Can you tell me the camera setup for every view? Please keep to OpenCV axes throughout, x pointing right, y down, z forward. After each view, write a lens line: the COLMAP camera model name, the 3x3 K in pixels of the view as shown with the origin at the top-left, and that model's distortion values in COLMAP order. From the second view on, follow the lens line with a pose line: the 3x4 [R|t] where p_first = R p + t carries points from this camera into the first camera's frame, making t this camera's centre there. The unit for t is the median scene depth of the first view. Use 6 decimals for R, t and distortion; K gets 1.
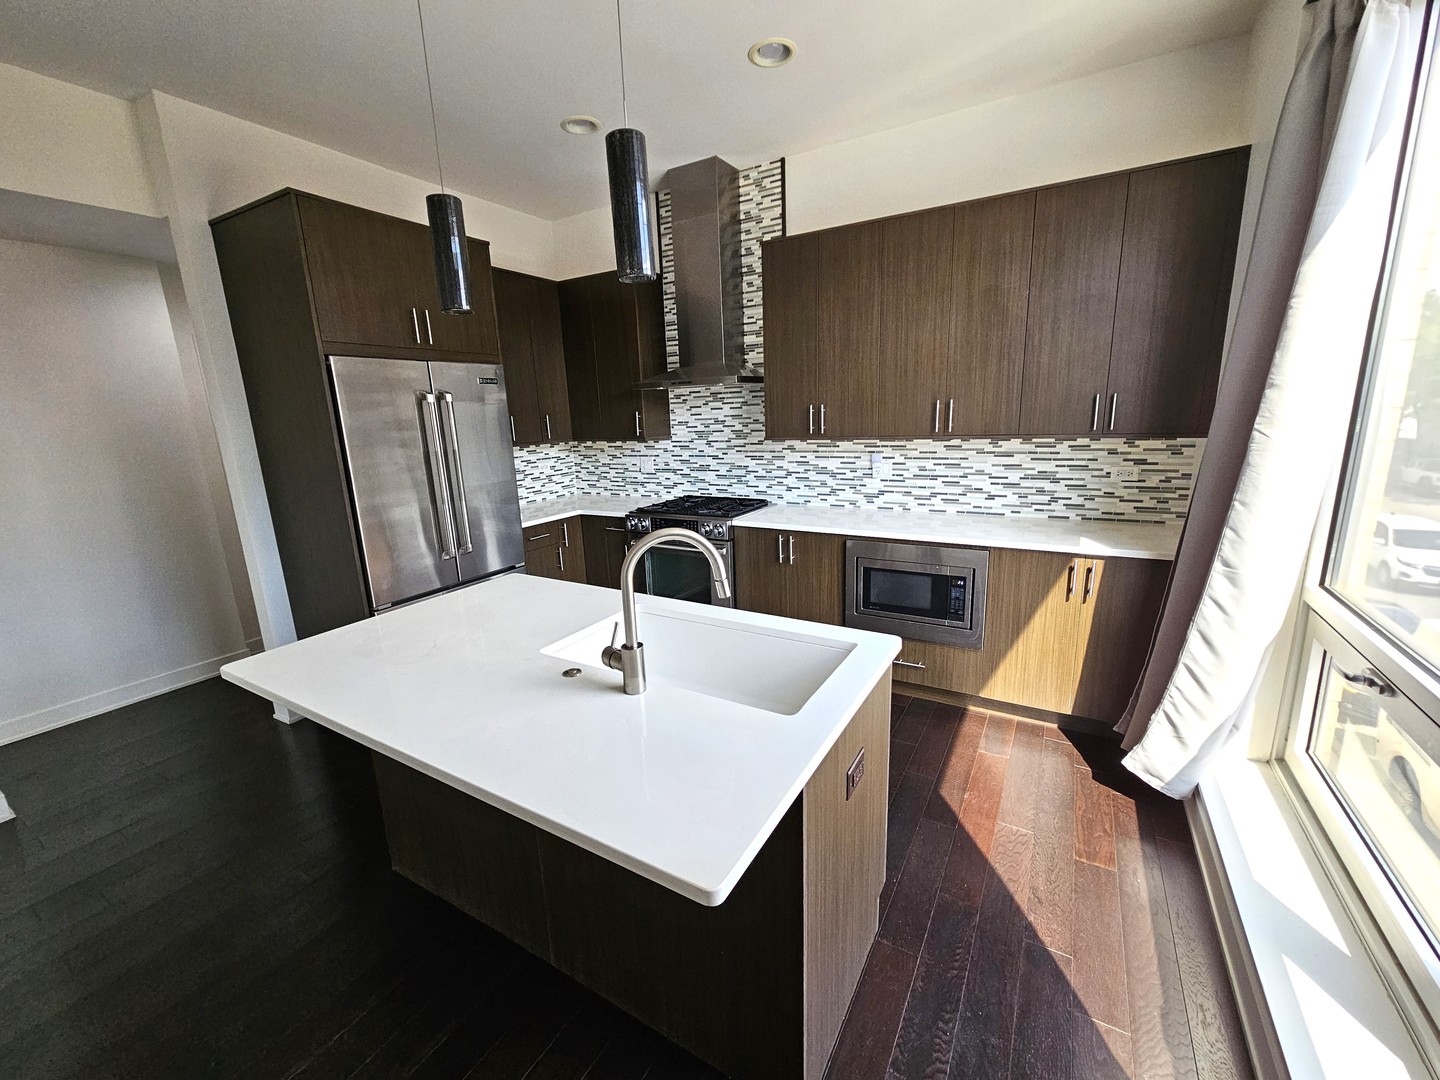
lens RADIAL K [[588.3, 0, 721.7], [0, 588.3, 545.9], [0, 0, 1]] dist [-0.000511, 0.001726]
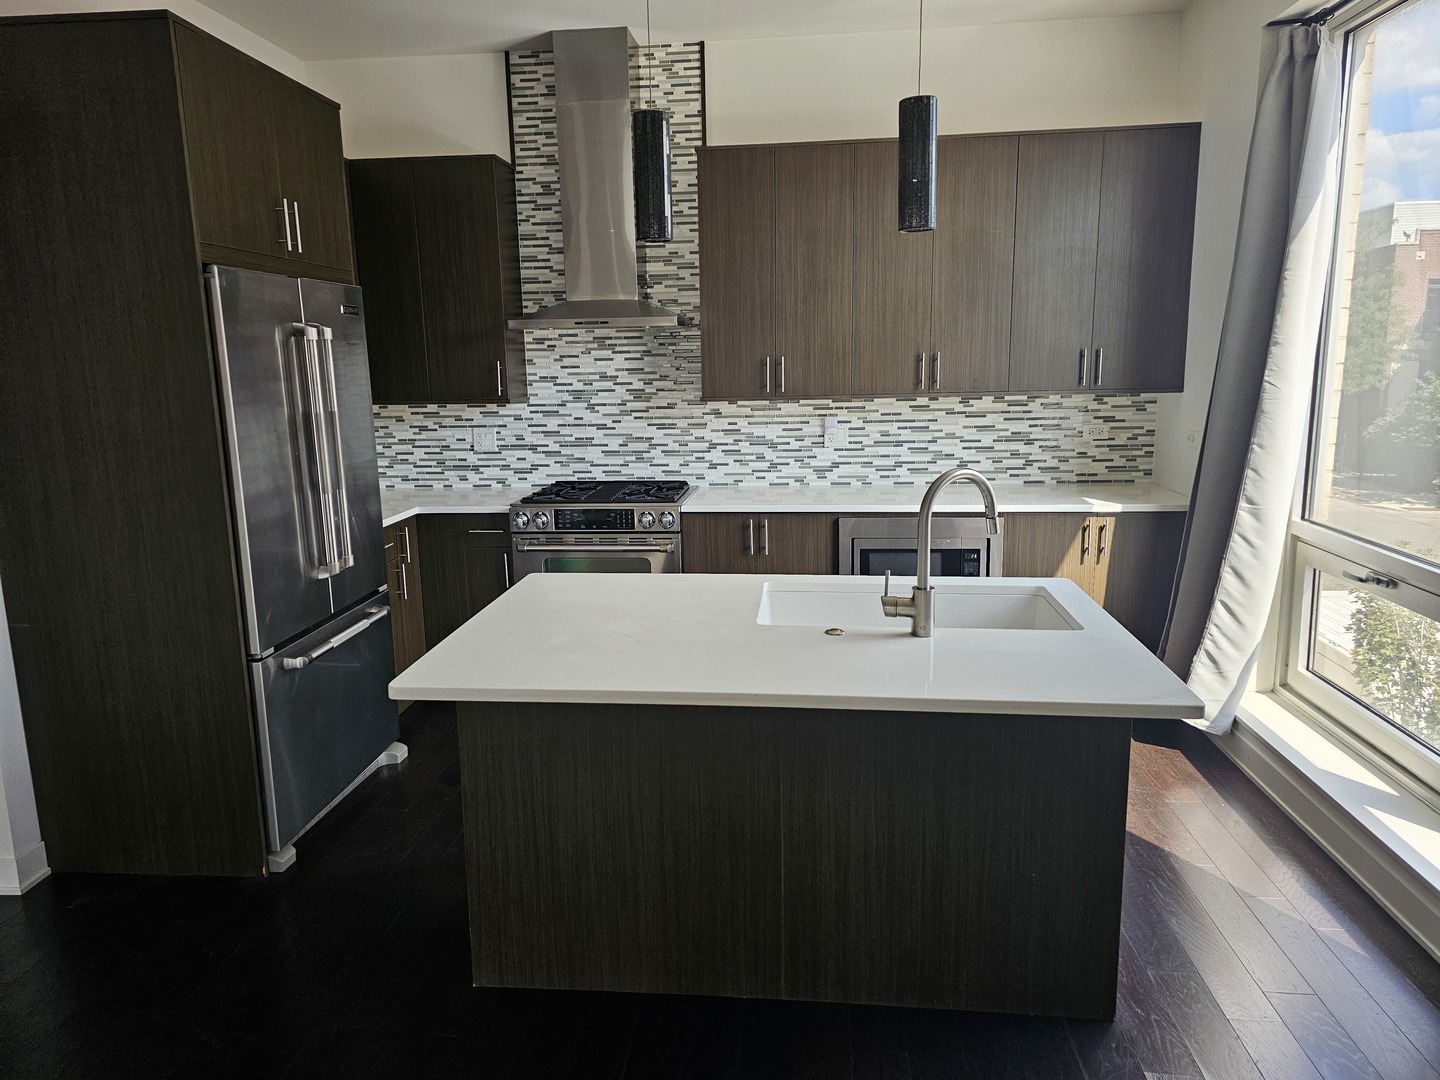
lens RADIAL K [[969.3, 0, 715.6], [0, 969.3, 532.8], [0, 0, 1]] dist [0.056262, -0.017840]
pose [[0.907638, -0.058221, 0.415696, -0.494059], [0.082104, 0.995829, -0.039796, 0.047753], [-0.411645, 0.070250, 0.908633, -0.157886]]
